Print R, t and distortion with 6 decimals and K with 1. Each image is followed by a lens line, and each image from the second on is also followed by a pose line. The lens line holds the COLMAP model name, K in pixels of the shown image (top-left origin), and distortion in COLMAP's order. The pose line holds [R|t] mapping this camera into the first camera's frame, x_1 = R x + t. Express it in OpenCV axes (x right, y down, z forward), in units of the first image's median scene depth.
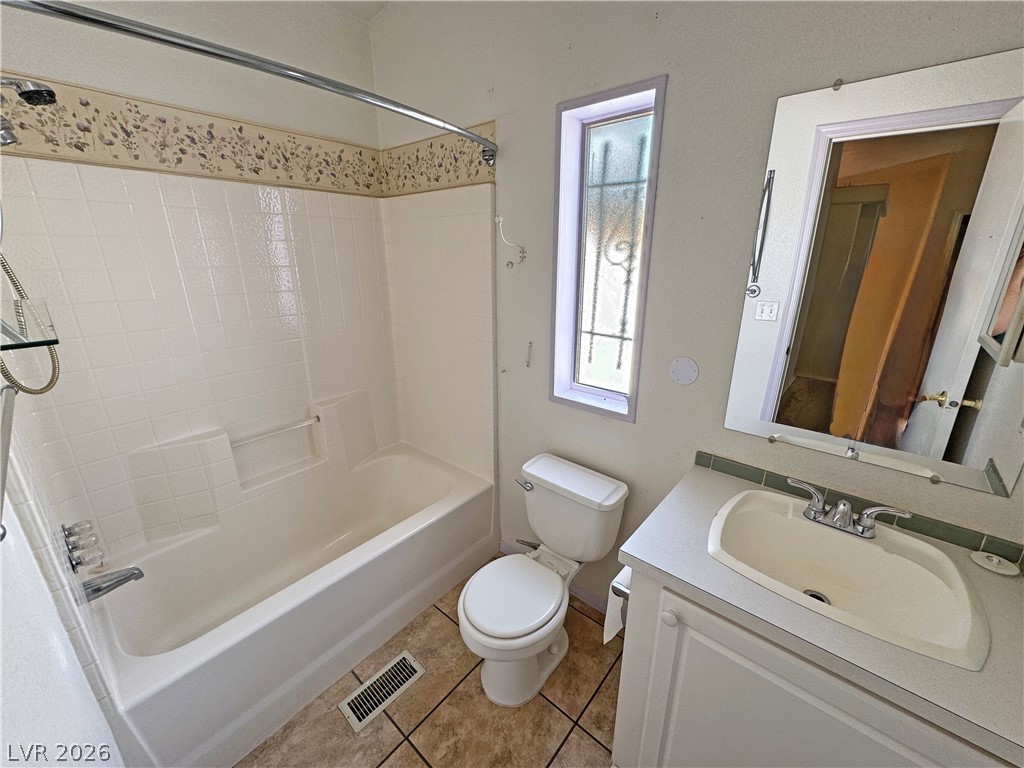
lens RADIAL K [[406.8, 0, 518.3], [0, 406.8, 382.1], [0, 0, 1]] dist [-0.008273, 0.000167]
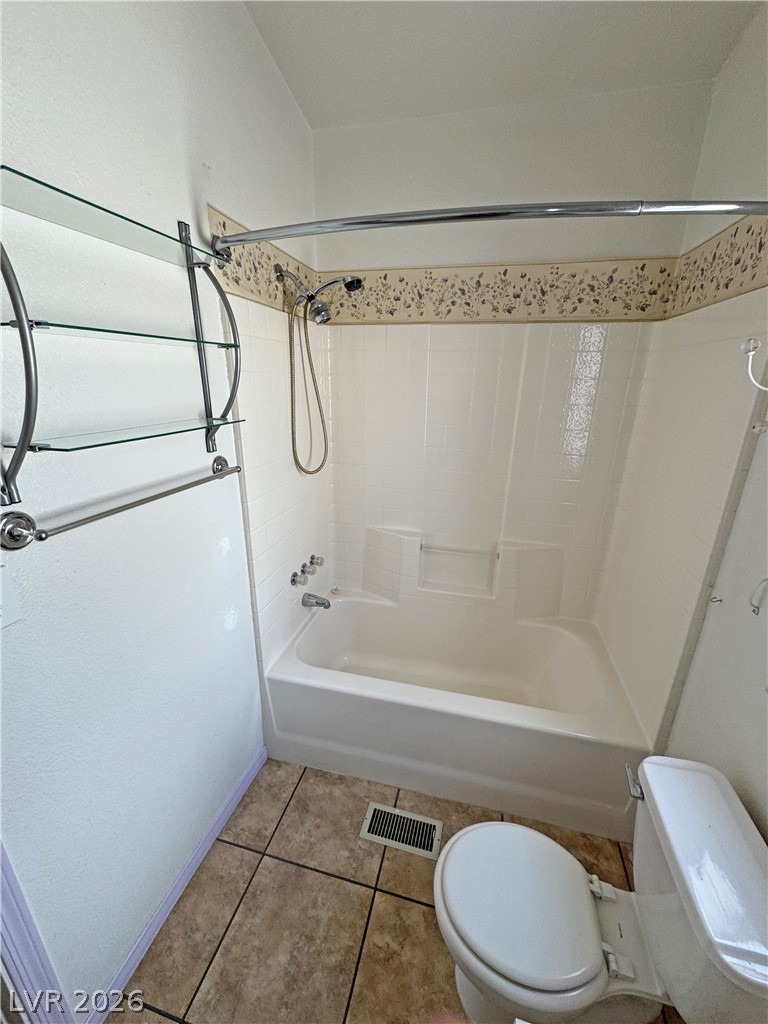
lens RADIAL K [[406.8, 0, 384.1], [0, 406.8, 511.6], [0, 0, 1]] dist [-0.008273, 0.000167]
pose [[0.427540, 0.282243, -0.858806, 0.259057], [-0.285022, 0.943642, 0.168231, -0.123679], [0.857888, 0.172853, 0.483890, 0.321977]]
